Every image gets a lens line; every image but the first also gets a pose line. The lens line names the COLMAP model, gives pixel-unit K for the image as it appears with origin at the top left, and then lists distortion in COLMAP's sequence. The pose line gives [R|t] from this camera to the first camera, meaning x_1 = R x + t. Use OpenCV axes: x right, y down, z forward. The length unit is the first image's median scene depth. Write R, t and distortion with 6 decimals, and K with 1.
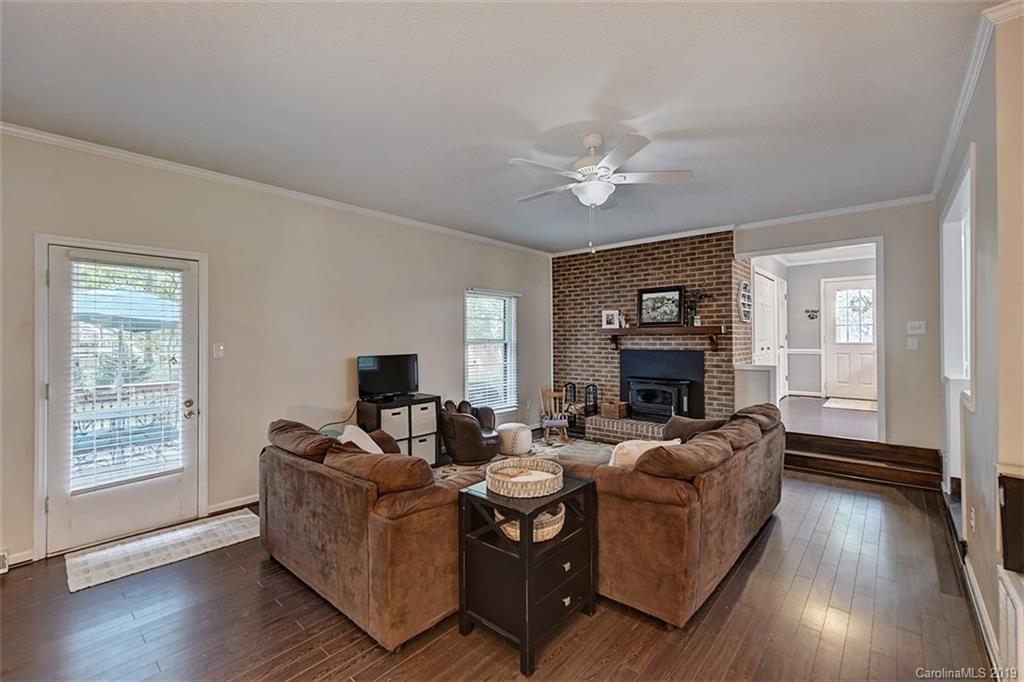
lens RADIAL K [[427.8, 0, 510.4], [0, 427.8, 336.3], [0, 0, 1]] dist [0.001372, -0.000074]
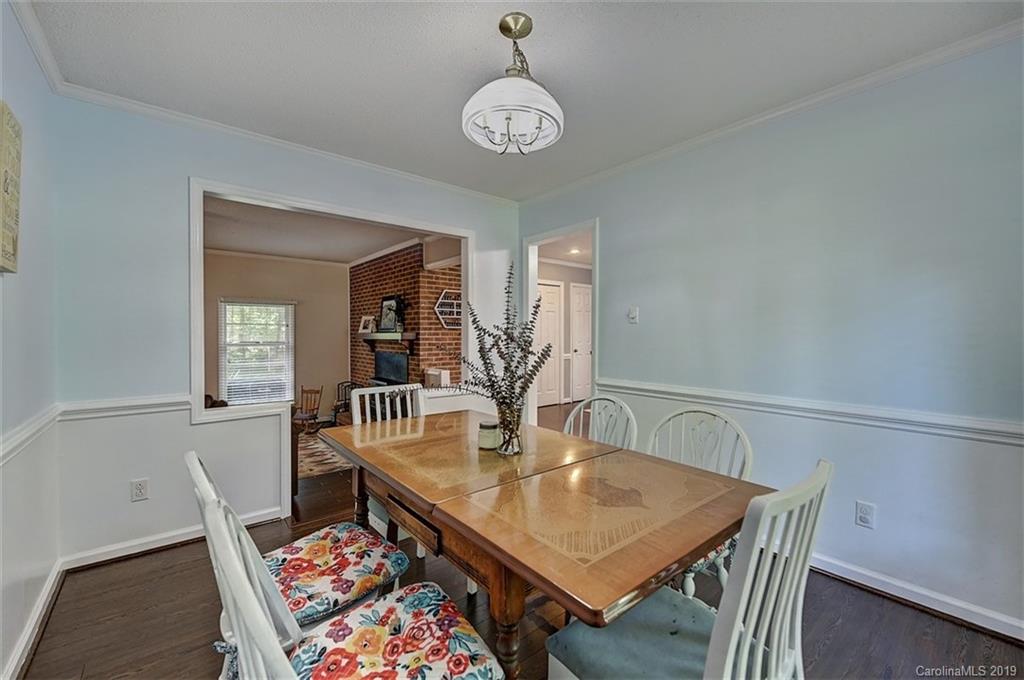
lens RADIAL K [[427.8, 0, 510.4], [0, 427.8, 335.3], [0, 0, 1]] dist [0.001372, -0.000074]
pose [[0.986128, 0.003105, -0.165958, 0.783843], [-0.002159, 0.999980, 0.005879, -0.018792], [0.165973, -0.005440, 0.986115, -0.026719]]
